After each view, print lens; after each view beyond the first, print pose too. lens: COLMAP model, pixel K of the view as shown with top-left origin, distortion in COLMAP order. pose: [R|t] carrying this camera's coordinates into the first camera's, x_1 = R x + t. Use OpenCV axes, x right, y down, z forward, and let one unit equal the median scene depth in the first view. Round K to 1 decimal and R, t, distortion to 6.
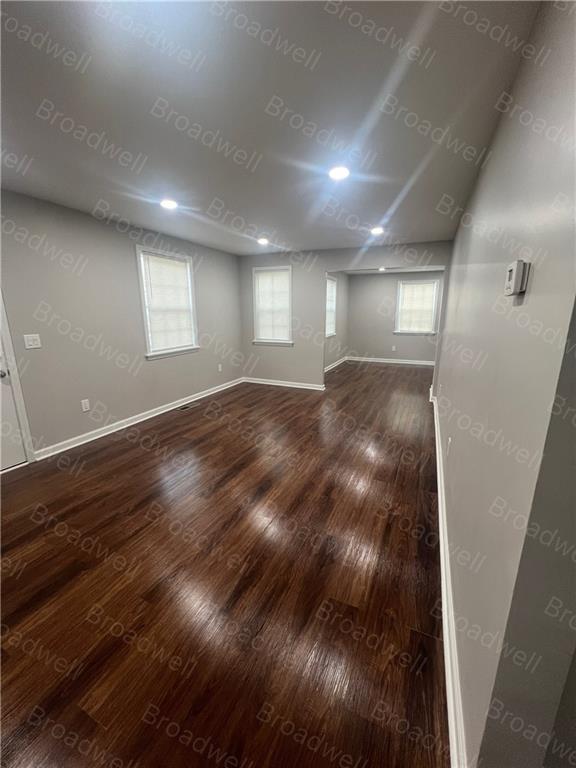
lens RADIAL K [[307.1, 0, 290.0], [0, 307.1, 383.0], [0, 0, 1]] dist [-0.001111, 0.000266]
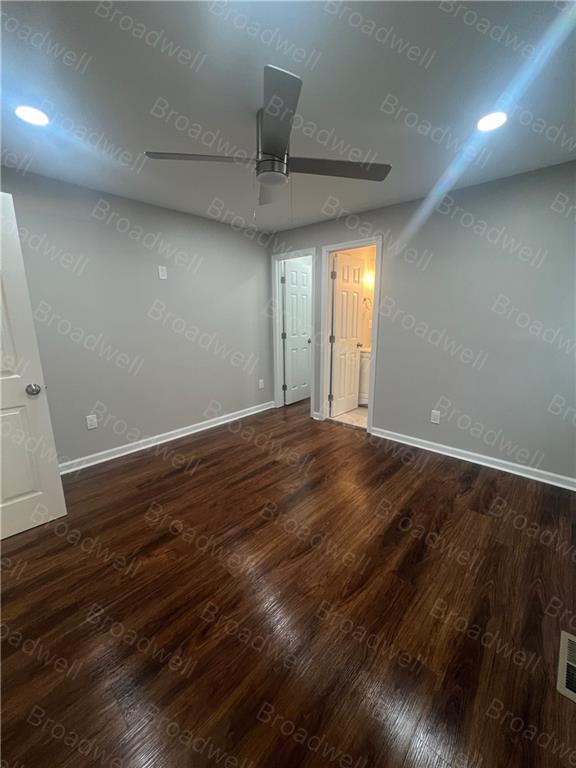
lens RADIAL K [[307.1, 0, 290.0], [0, 307.1, 383.0], [0, 0, 1]] dist [-0.001111, 0.000266]
pose [[0.999998, -0.000968, 0.001628, -0.375690], [0.000968, 1.000000, 0.000160, 0.005171], [-0.001628, -0.000158, 0.999999, 0.000120]]
